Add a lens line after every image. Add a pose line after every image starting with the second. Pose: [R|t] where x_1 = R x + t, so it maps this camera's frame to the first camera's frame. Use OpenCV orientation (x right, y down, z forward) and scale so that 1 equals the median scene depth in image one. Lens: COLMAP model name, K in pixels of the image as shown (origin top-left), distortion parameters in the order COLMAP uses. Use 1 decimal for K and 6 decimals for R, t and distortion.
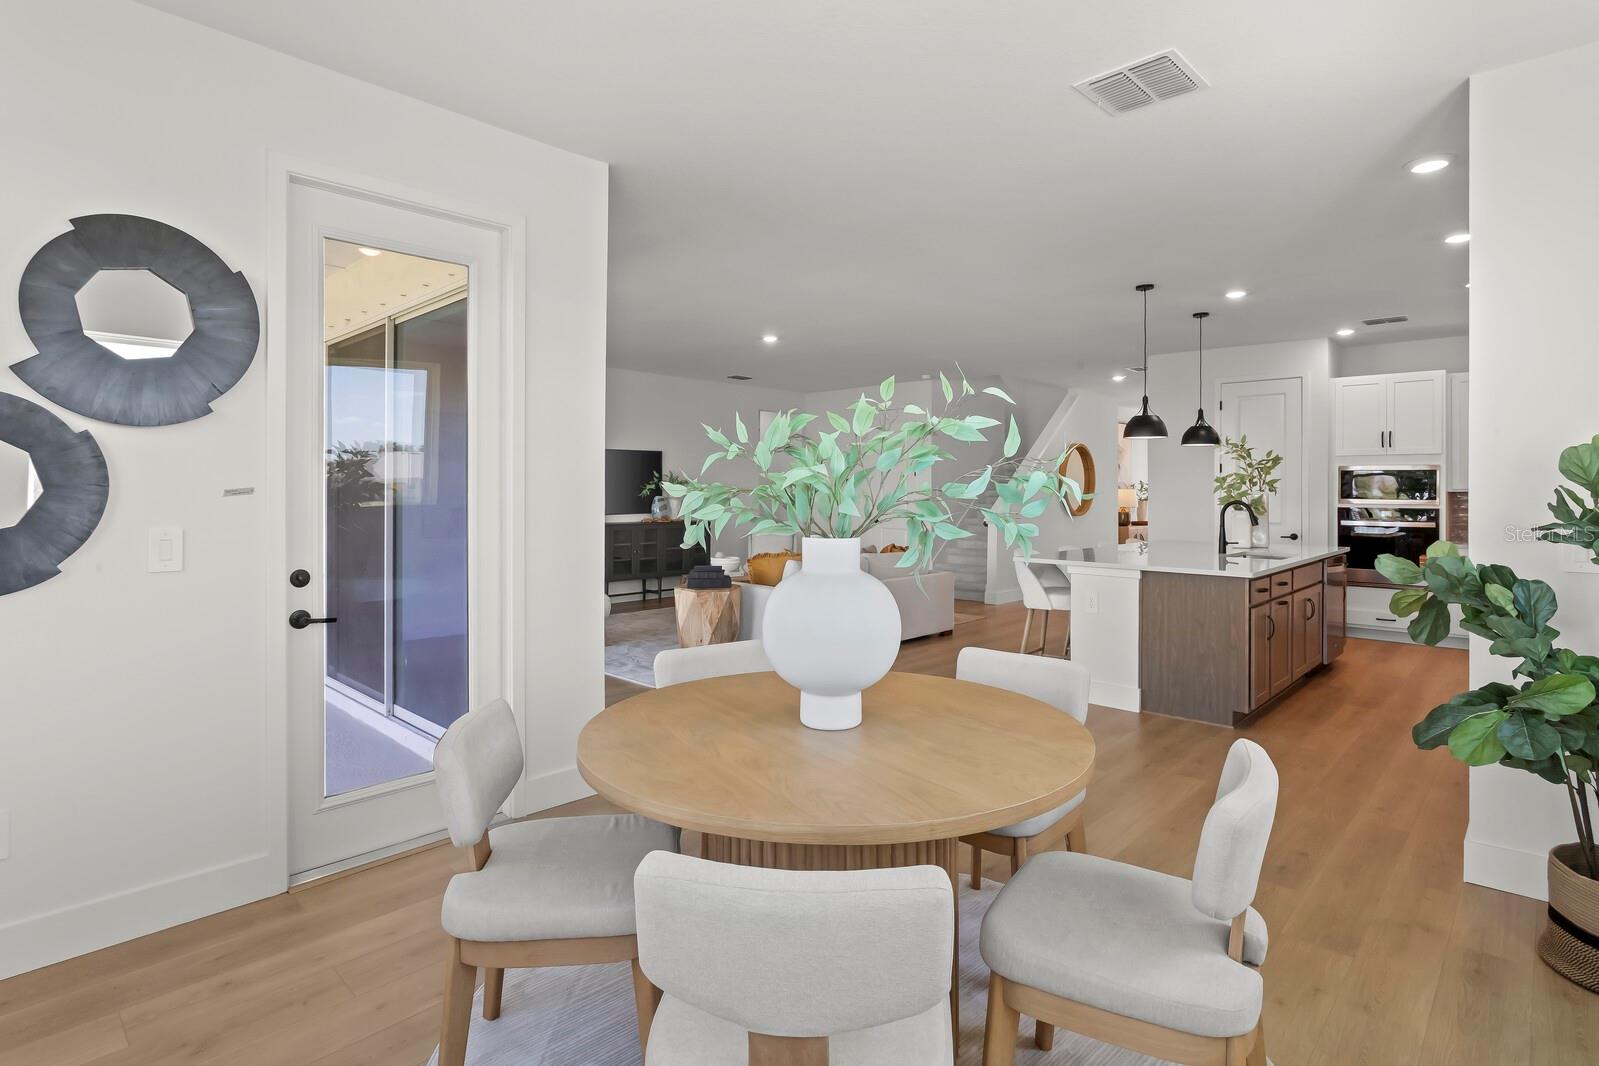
lens RADIAL K [[808.0, 0, 799.5], [0, 808.0, 533.0], [0, 0, 1]] dist [-0.001559, -0.000249]
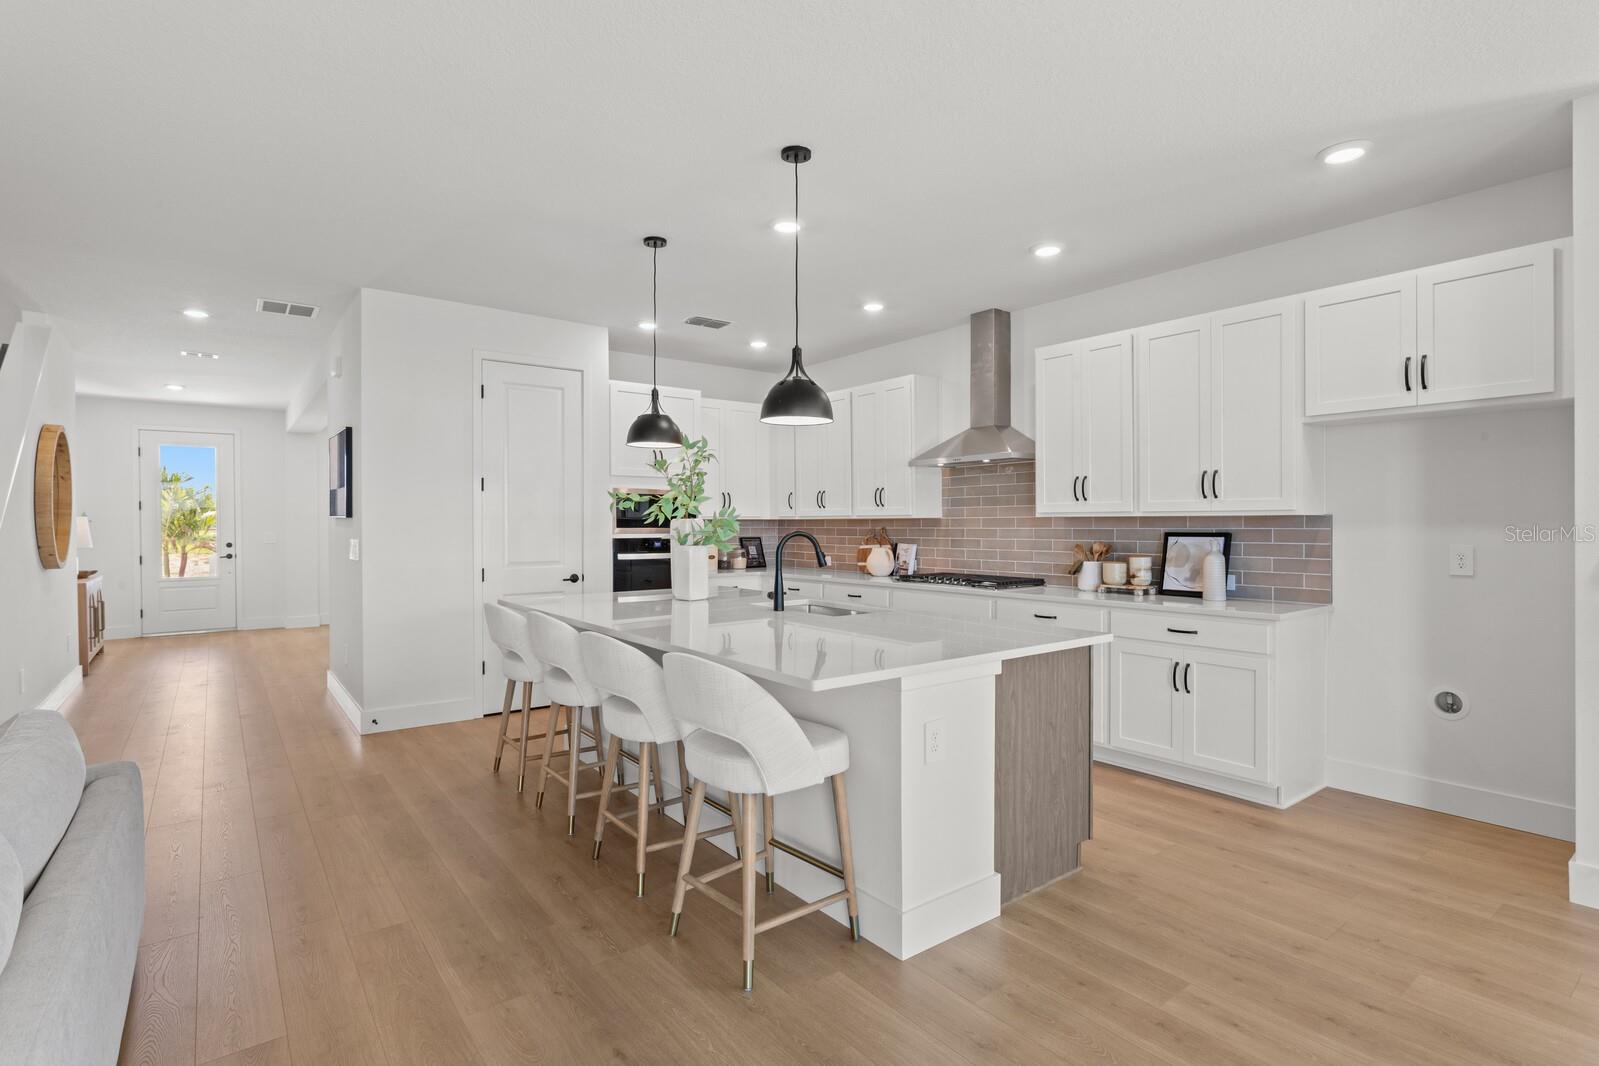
lens RADIAL K [[776.5, 0, 799.5], [0, 776.5, 533.0], [0, 0, 1]] dist [-0.000624, 0.000238]
pose [[0.165140, -0.018319, 0.986100, -0.089152], [0.059520, 0.998190, 0.008576, -0.037965], [-0.984473, 0.057277, 0.165931, 0.796578]]
